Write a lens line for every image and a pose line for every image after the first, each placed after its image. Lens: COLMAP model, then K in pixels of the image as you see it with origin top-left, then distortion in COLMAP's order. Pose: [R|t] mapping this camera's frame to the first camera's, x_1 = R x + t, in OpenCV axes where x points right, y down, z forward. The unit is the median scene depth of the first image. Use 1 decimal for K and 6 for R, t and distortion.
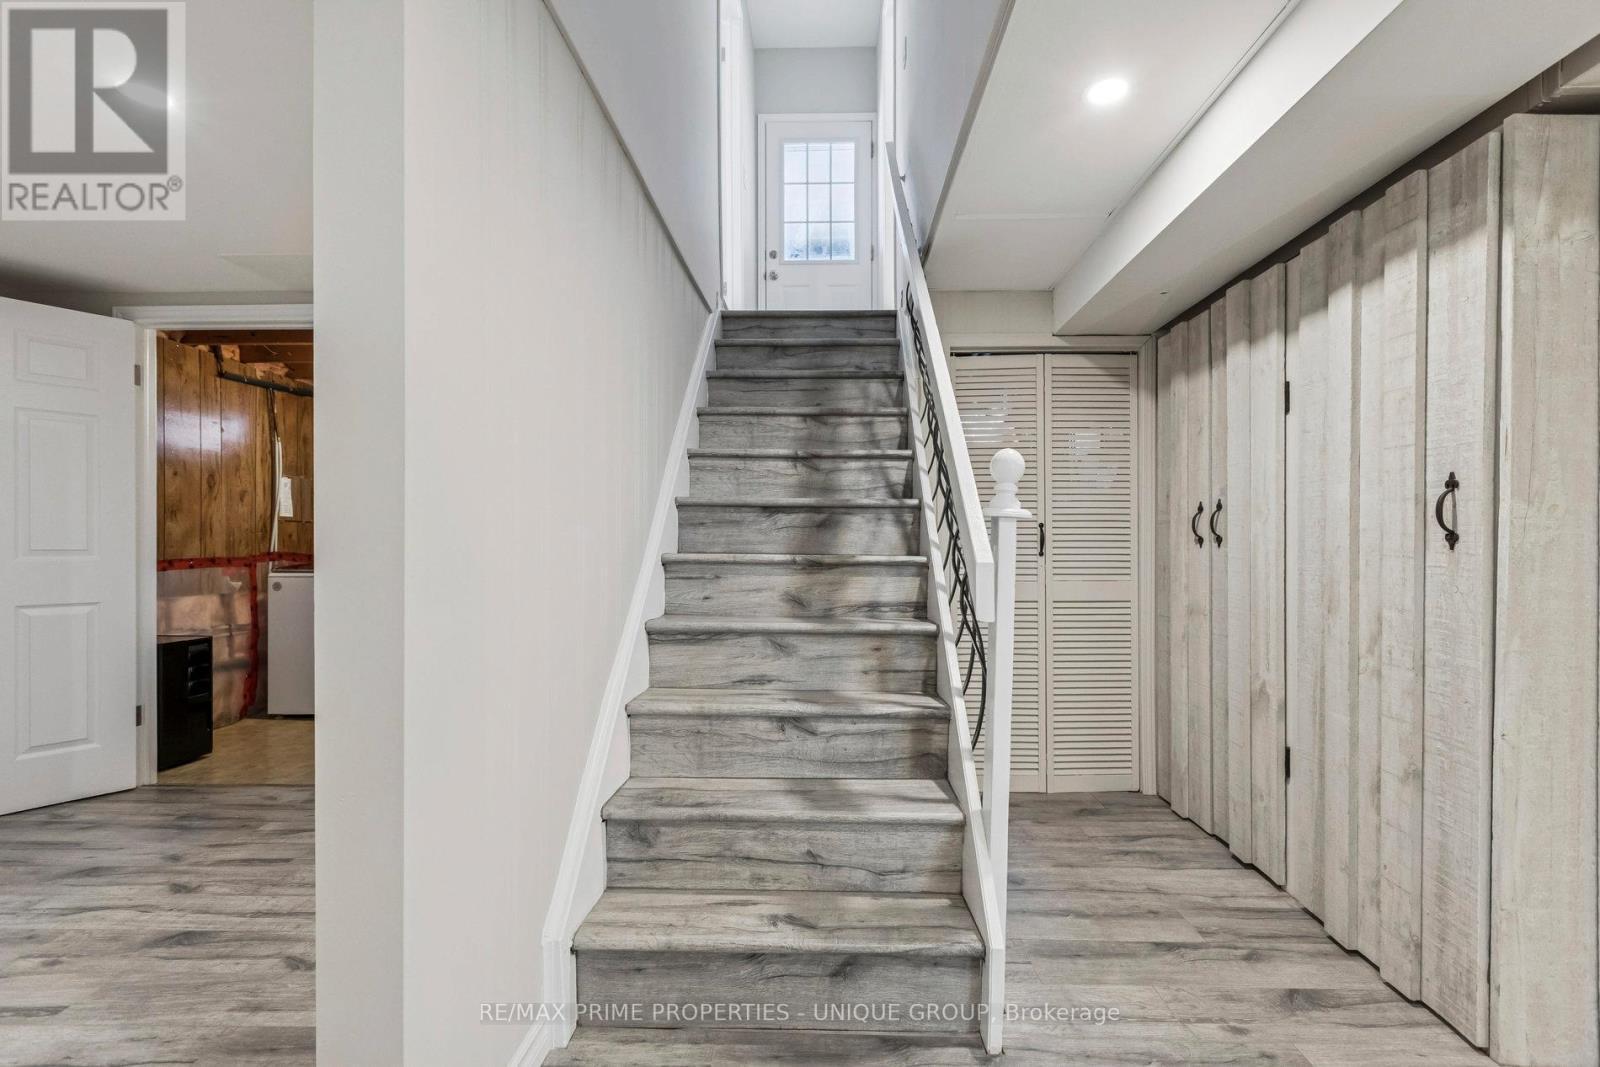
lens RADIAL K [[727.7, 0, 813.7], [0, 727.7, 547.7], [0, 0, 1]] dist [0.002544, 0.000217]
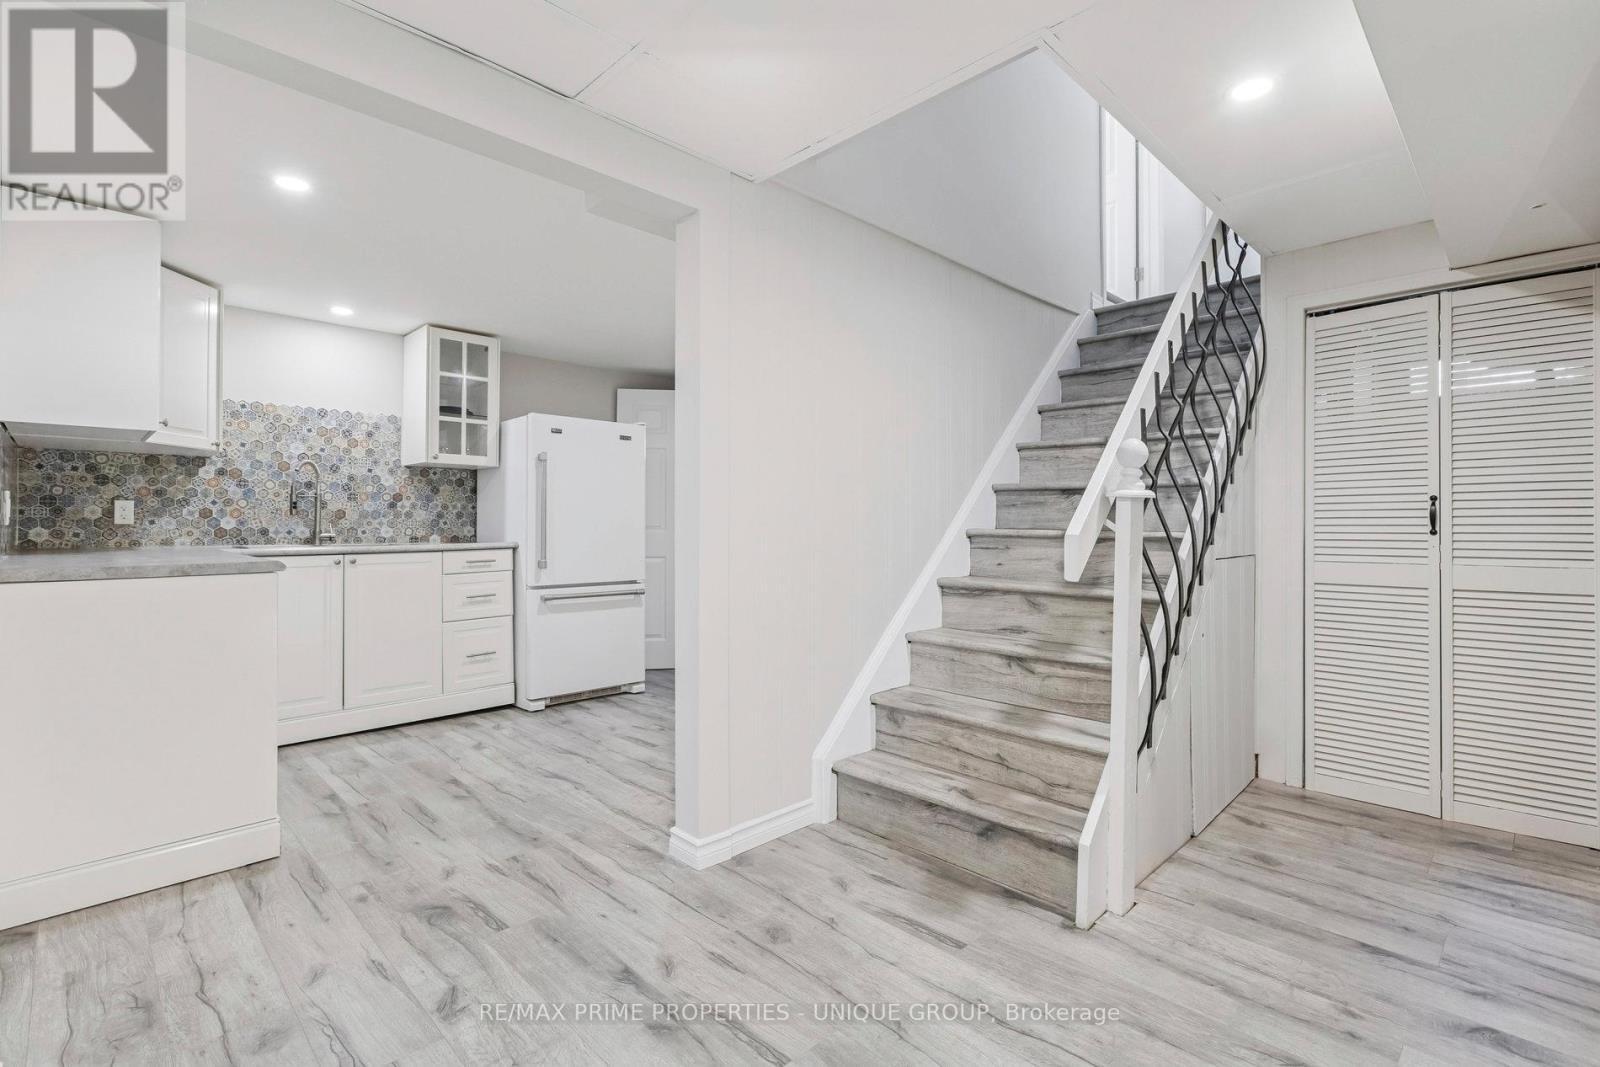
lens RADIAL K [[727.7, 0, 801.5], [0, 727.7, 517.6], [0, 0, 1]] dist [0.002544, 0.000217]
pose [[0.723631, -0.007411, -0.690147, 0.511406], [-0.001807, 0.999919, -0.012632, 0.005256], [0.690185, 0.010388, 0.723559, -0.160293]]
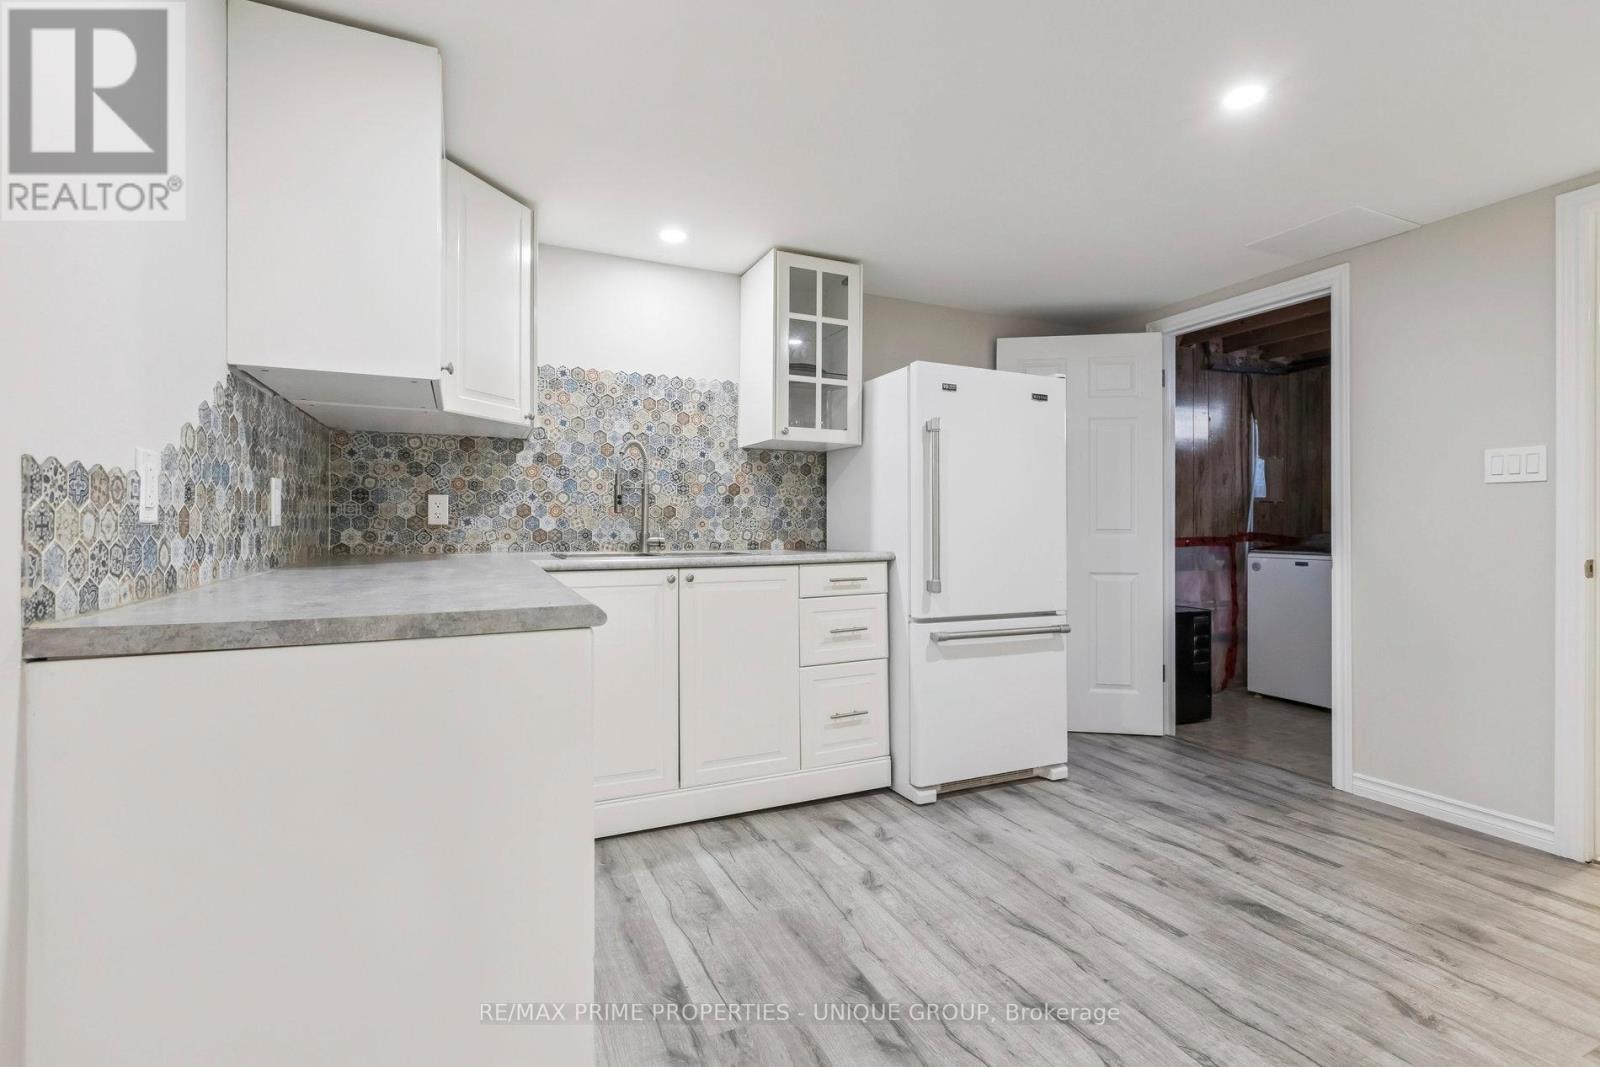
lens RADIAL K [[727.7, 0, 806.1], [0, 727.7, 531.0], [0, 0, 1]] dist [0.002544, 0.000217]
pose [[0.438549, 0.009246, -0.898660, -0.198663], [-0.006339, 0.999954, 0.007195, 0.000427], [0.898685, 0.002541, 0.438588, -0.018079]]
